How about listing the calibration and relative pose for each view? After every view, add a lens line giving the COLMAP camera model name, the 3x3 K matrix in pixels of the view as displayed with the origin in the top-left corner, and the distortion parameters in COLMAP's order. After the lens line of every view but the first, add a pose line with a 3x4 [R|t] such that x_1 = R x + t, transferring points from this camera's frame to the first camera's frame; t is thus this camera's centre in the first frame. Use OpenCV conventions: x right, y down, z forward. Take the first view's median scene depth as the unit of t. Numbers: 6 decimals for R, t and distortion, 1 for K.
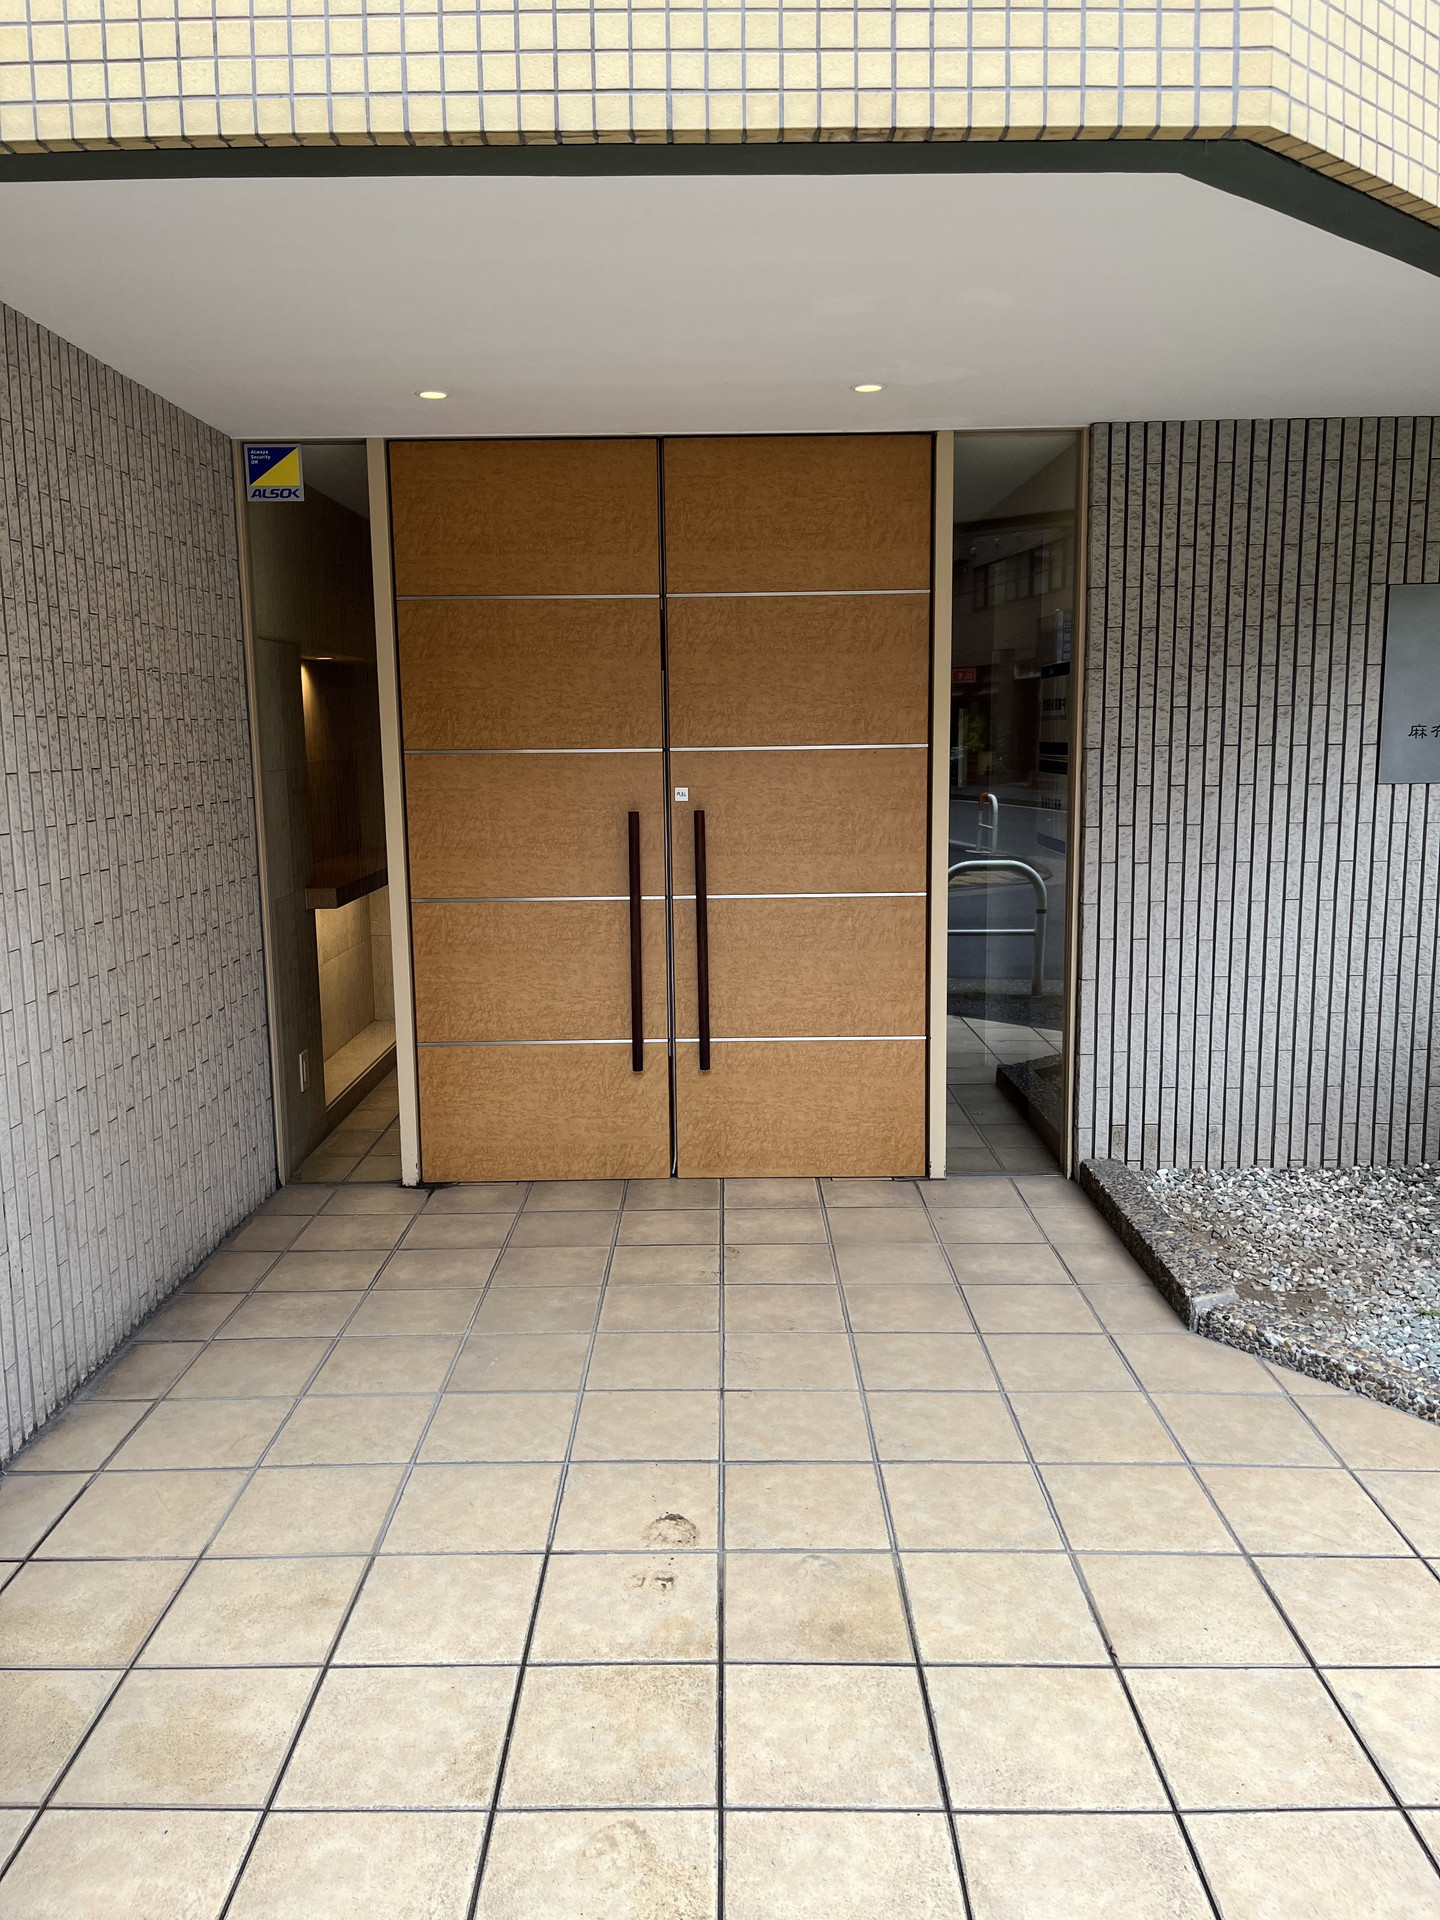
lens RADIAL K [[1476.8, 0, 709.6], [0, 1476.8, 952.6], [0, 0, 1]] dist [0.010156, 0.000869]
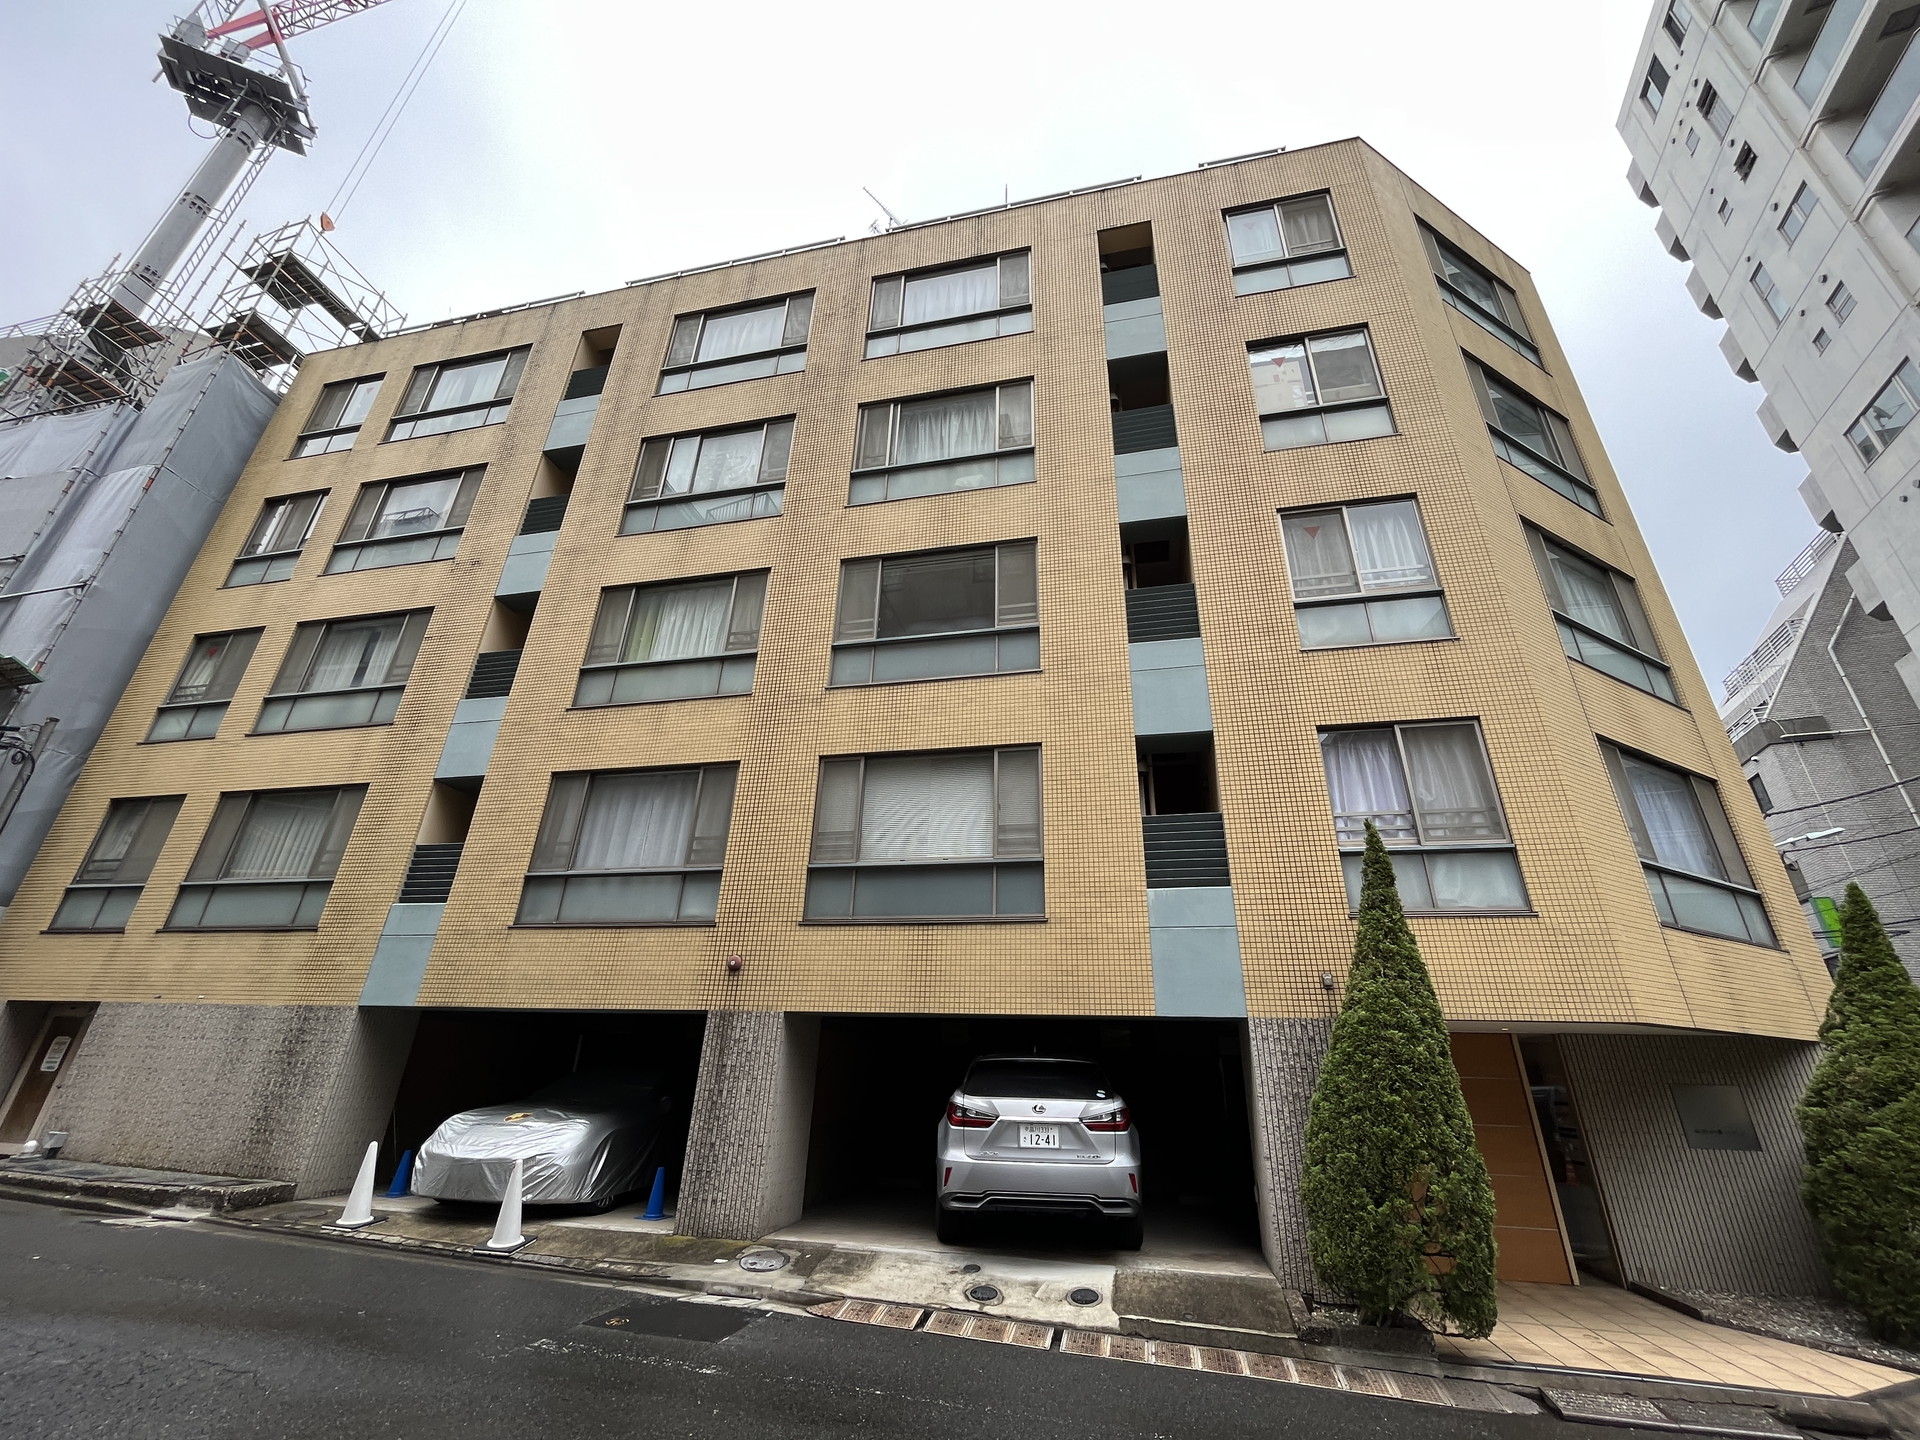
lens RADIAL K [[777.0, 0, 956.3], [0, 777.0, 711.9], [0, 0, 1]] dist [-0.002521, -0.000062]
pose [[0.974109, -0.053346, -0.219696, -0.698693], [-0.078867, 0.830533, -0.551358, 0.155783], [0.211878, 0.554409, 0.804822, -1.251391]]
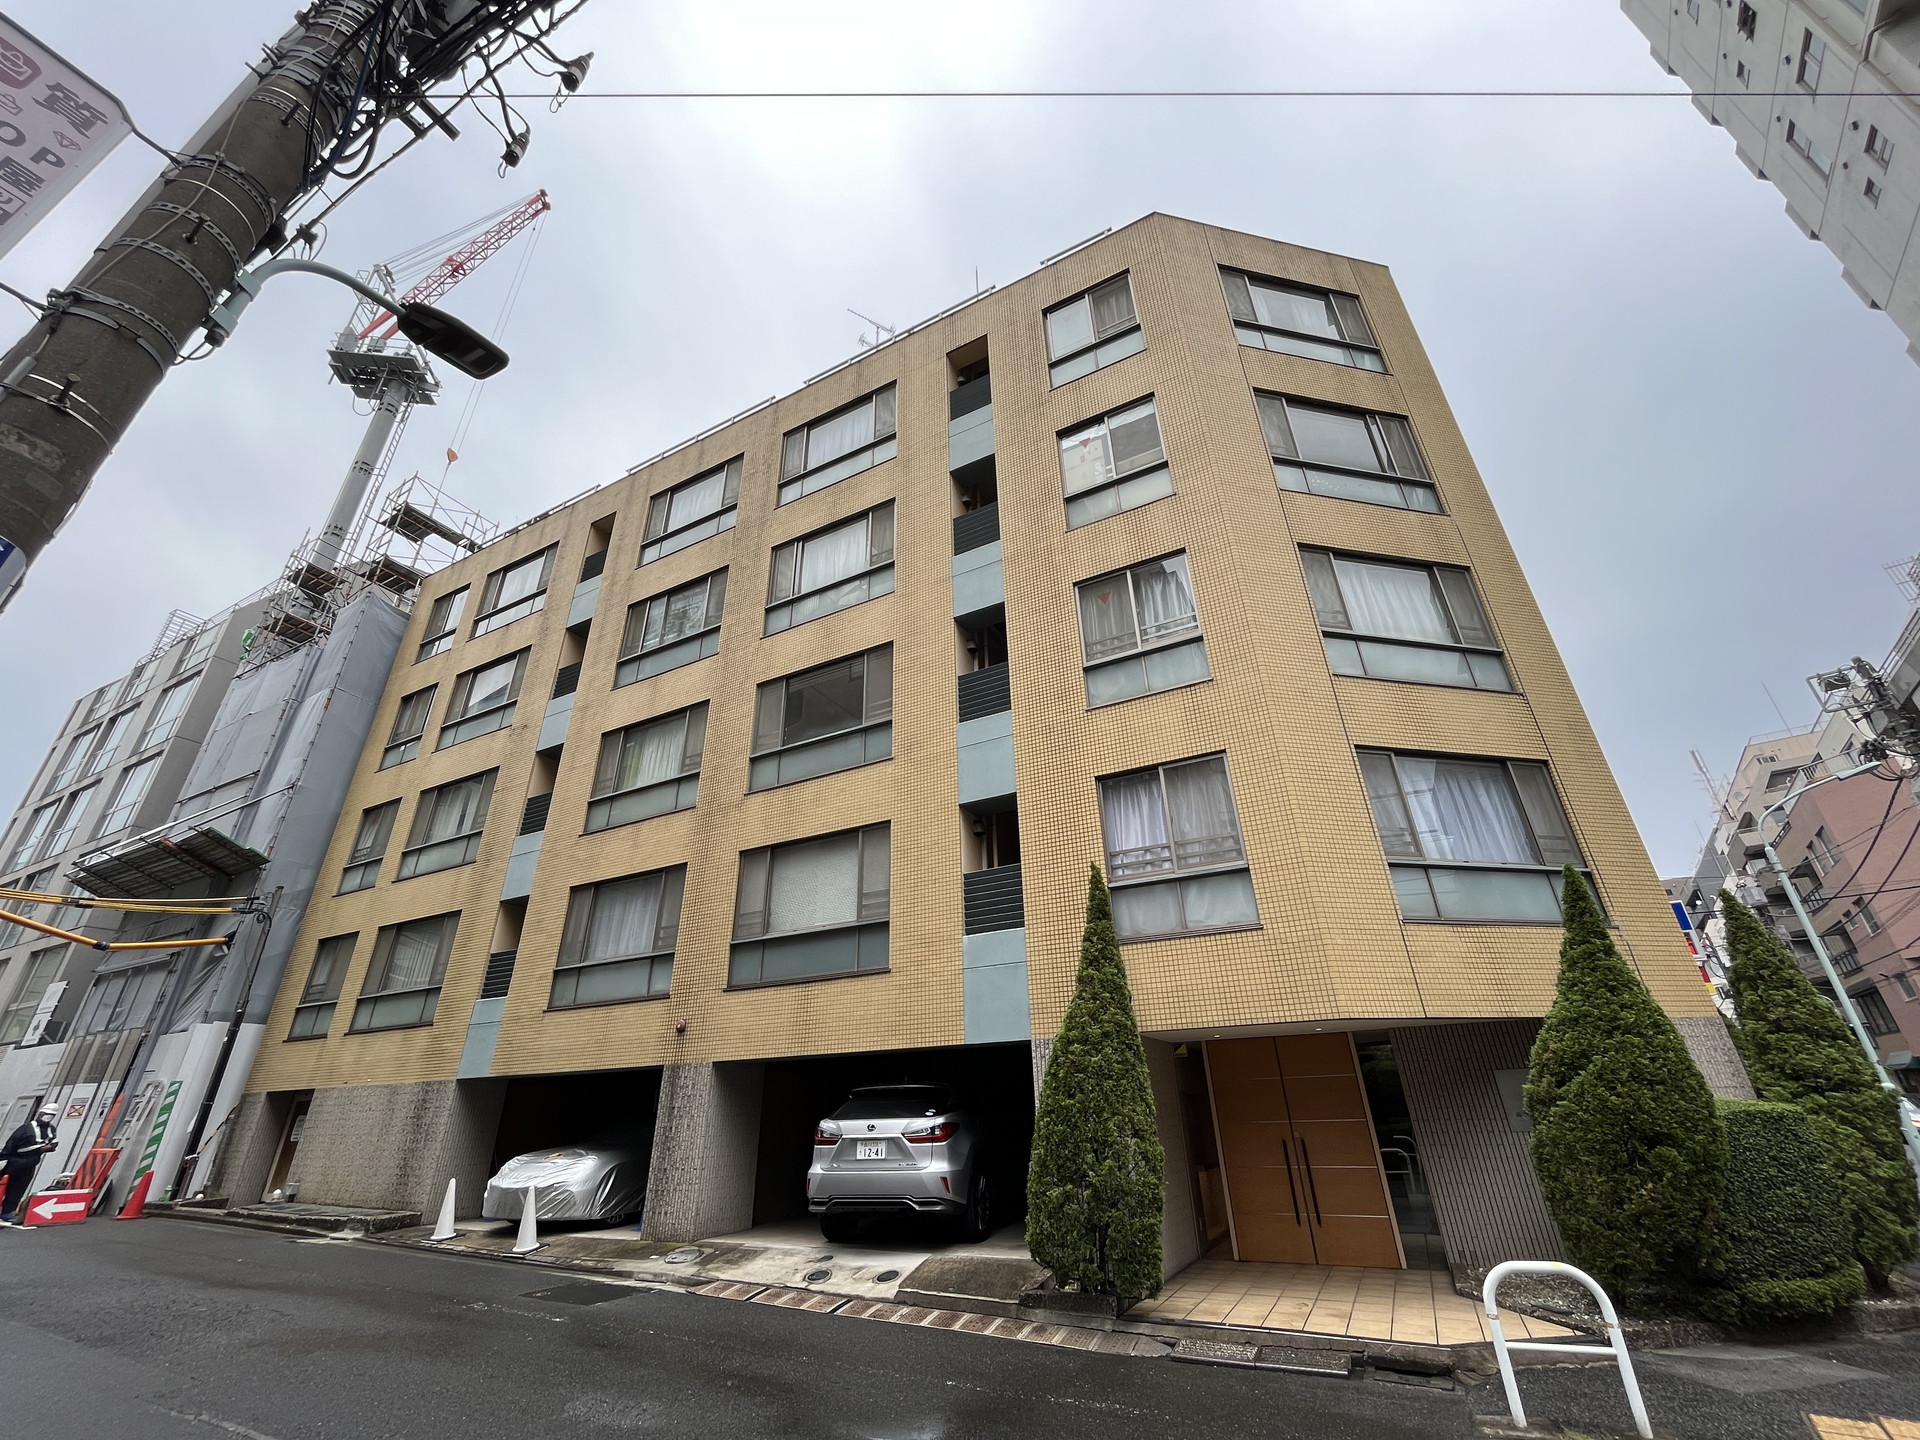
lens RADIAL K [[777.0, 0, 953.1], [0, 777.0, 711.3], [0, 0, 1]] dist [-0.002521, -0.000062]
pose [[0.882536, -0.220167, -0.415519, 0.262414], [-0.062256, 0.821142, -0.567319, 0.178139], [0.466105, 0.526548, 0.710981, -1.344413]]
